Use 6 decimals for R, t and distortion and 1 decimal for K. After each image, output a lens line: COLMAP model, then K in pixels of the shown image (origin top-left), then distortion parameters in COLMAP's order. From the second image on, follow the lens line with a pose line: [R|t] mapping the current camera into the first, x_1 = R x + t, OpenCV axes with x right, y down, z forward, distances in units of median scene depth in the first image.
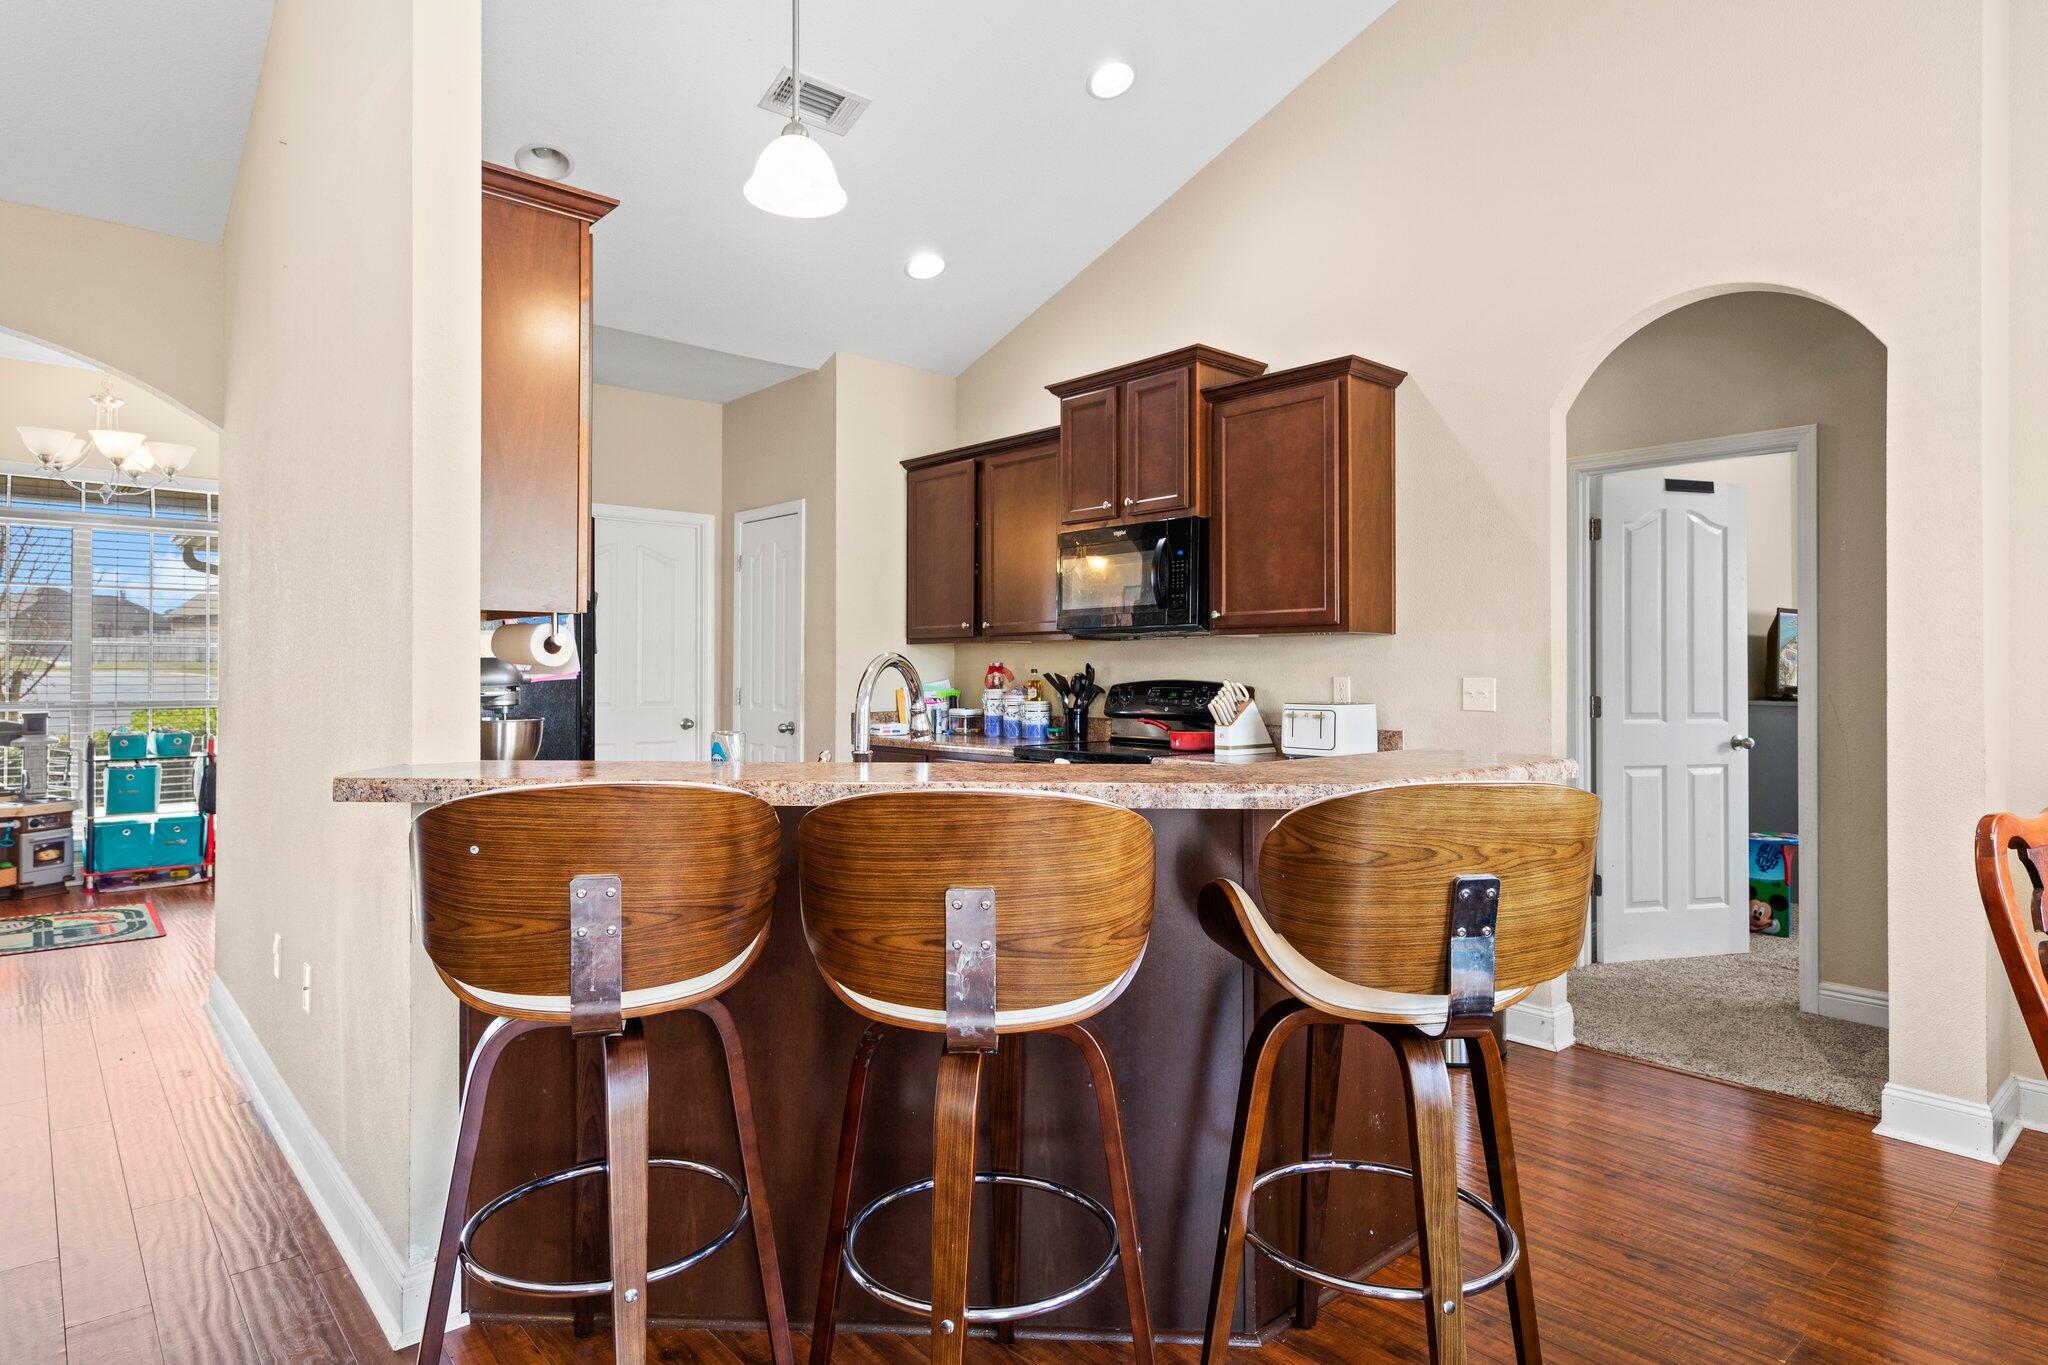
lens RADIAL K [[1173.3, 0, 1015.6], [0, 1173.3, 670.1], [0, 0, 1]] dist [0.002128, 0.001421]
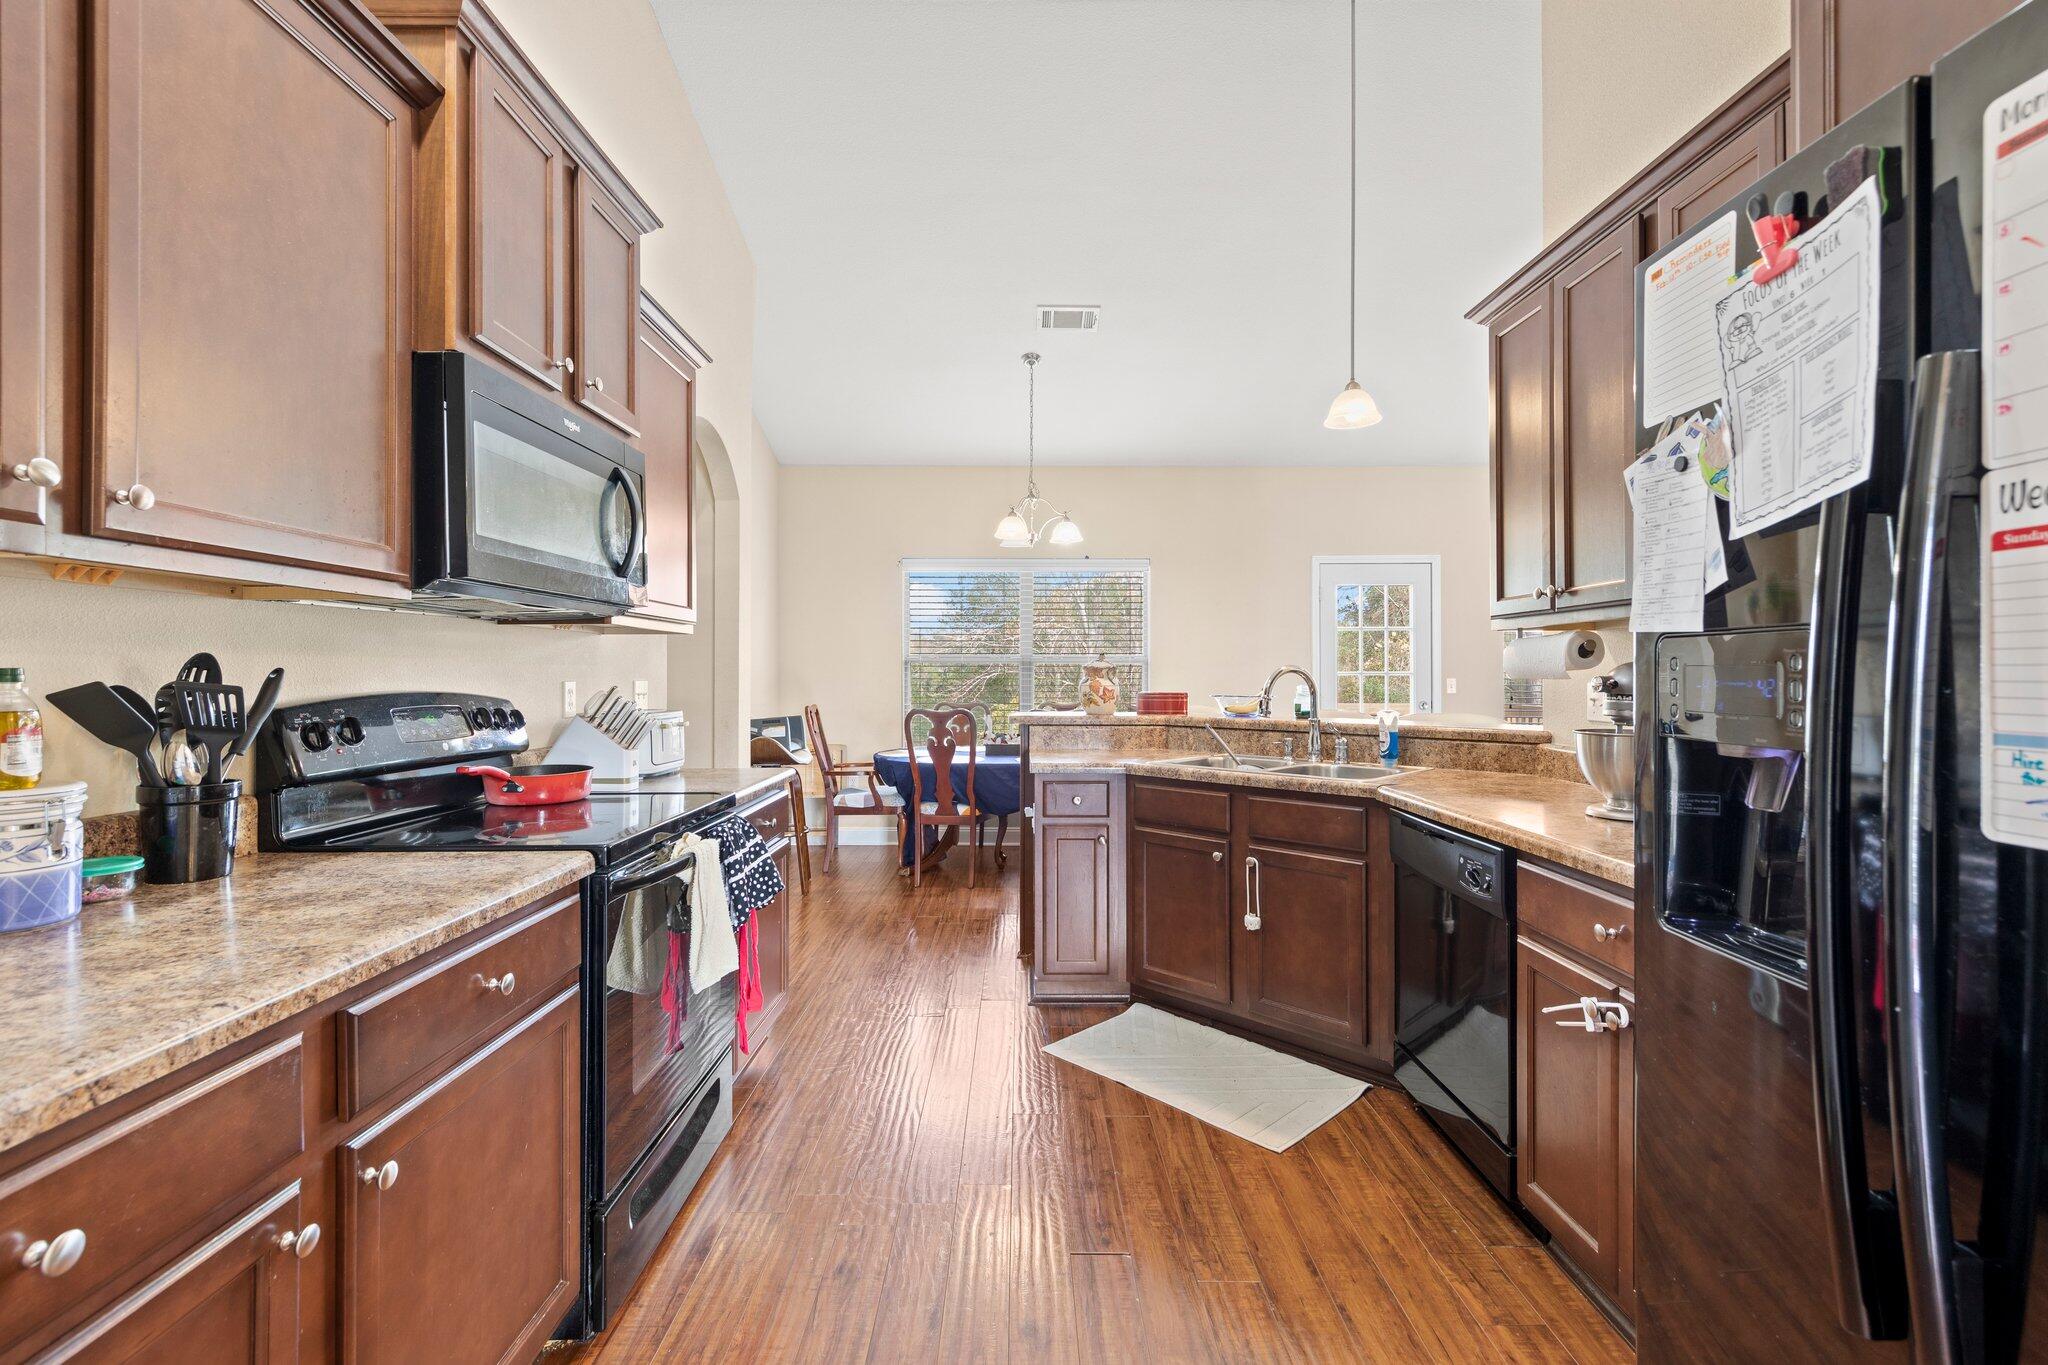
lens RADIAL K [[894.8, 0, 1024.1], [0, 894.8, 667.2], [0, 0, 1]] dist [0.001146, -0.000882]
pose [[-0.765162, -0.002772, 0.643832, -0.391151], [-0.002760, 0.999996, 0.001025, -0.002267], [-0.643832, -0.000992, -0.765166, 1.366118]]
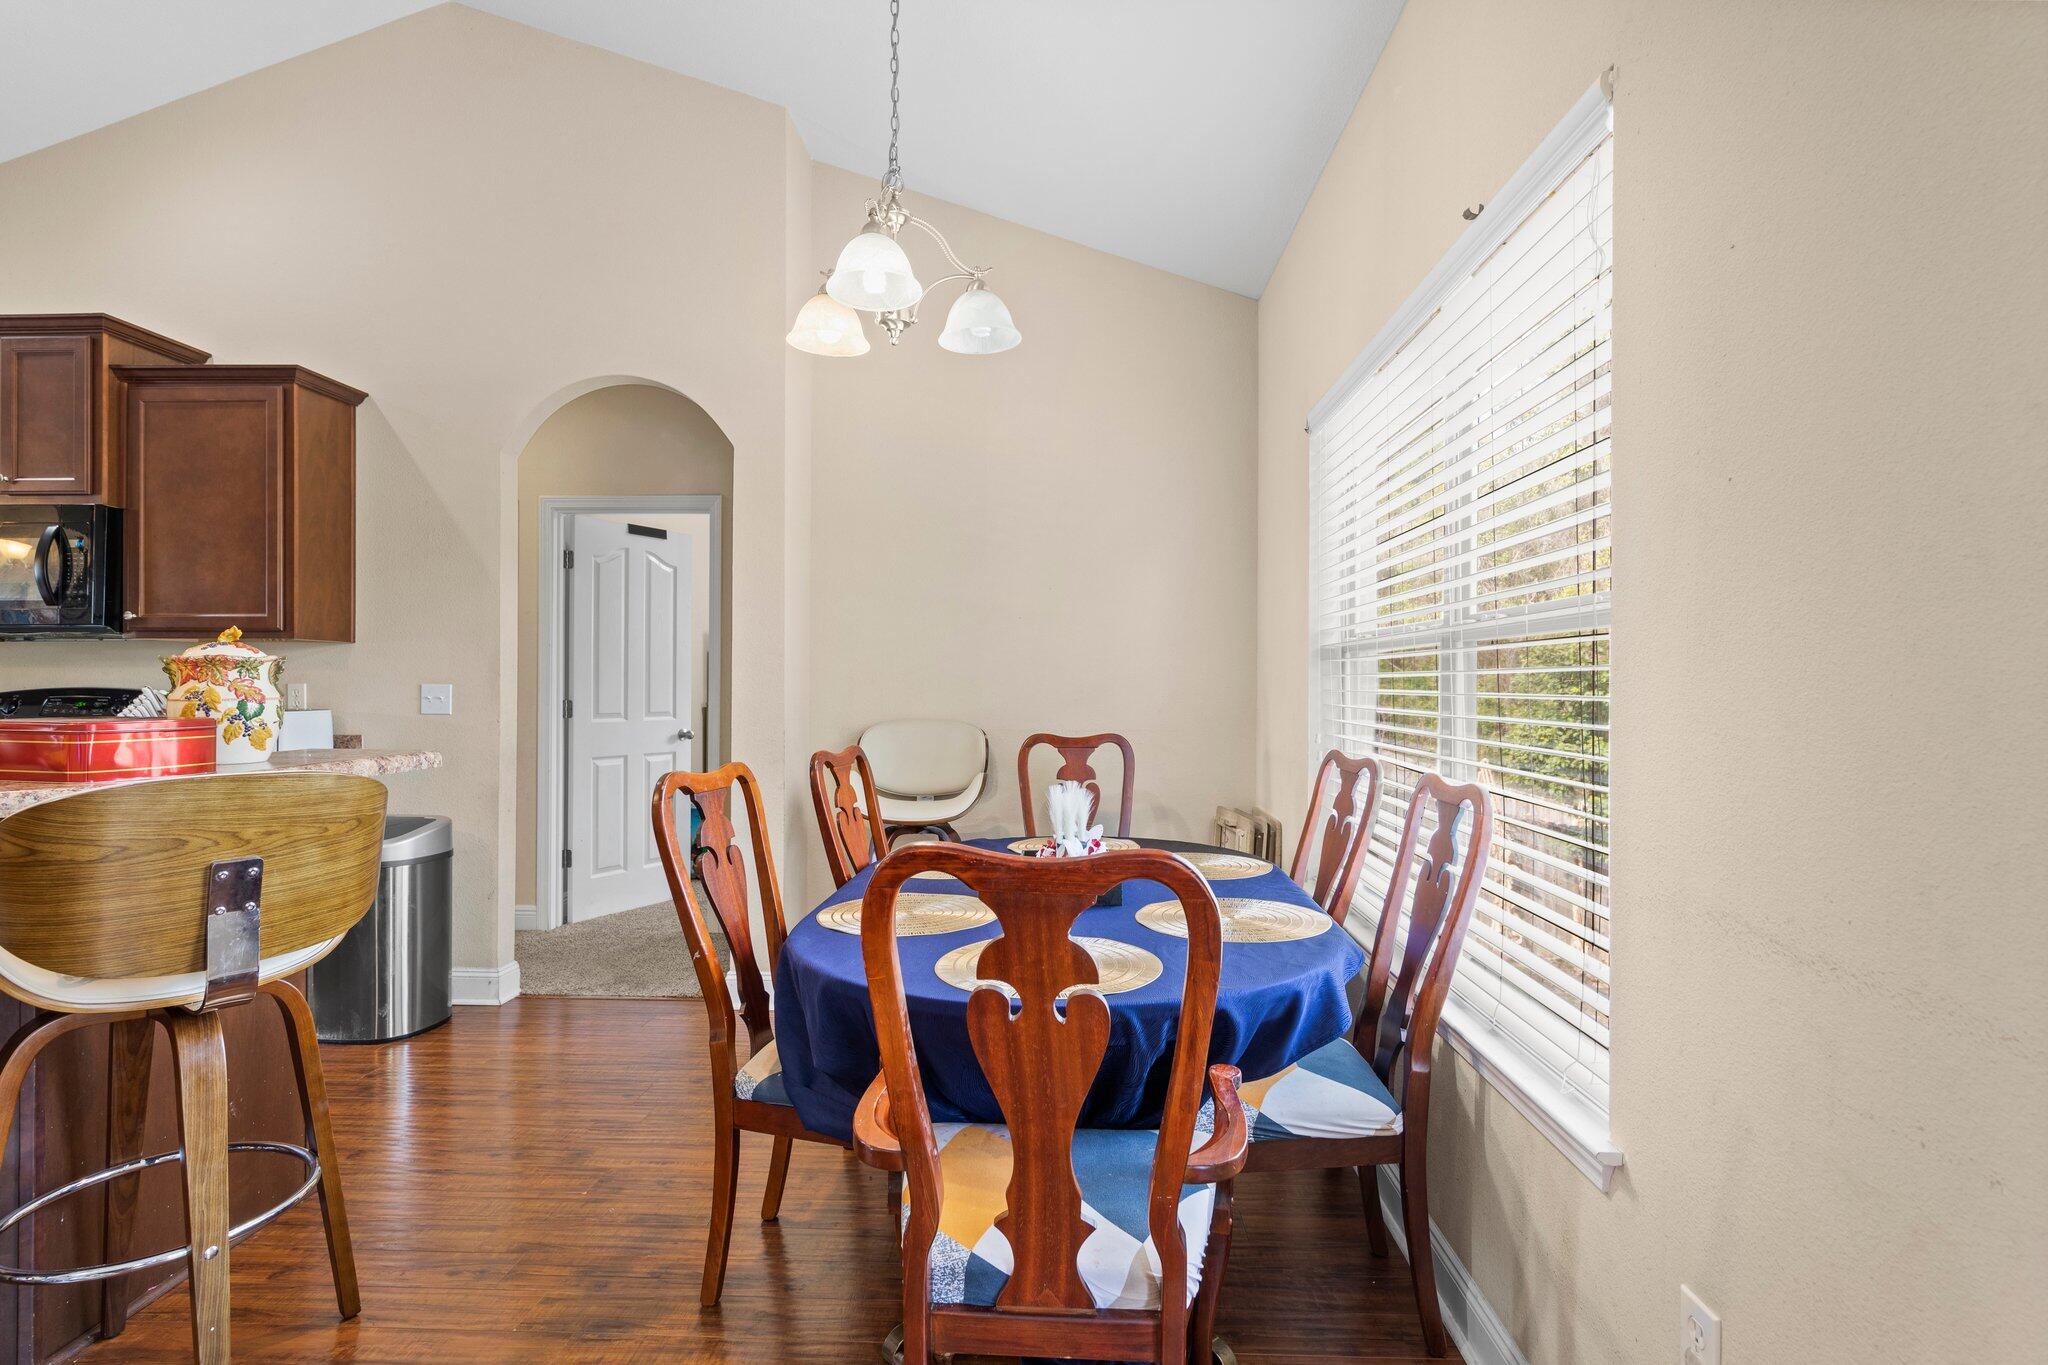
lens RADIAL K [[1030.1, 0, 1025.9], [0, 1030.1, 688.4], [0, 0, 1]] dist [0.001323, 0.000974]
pose [[0.675256, -0.003718, 0.737574, 0.049438], [-0.003271, 0.999962, 0.008036, 0.000980], [-0.737576, -0.007839, 0.675218, -0.060353]]
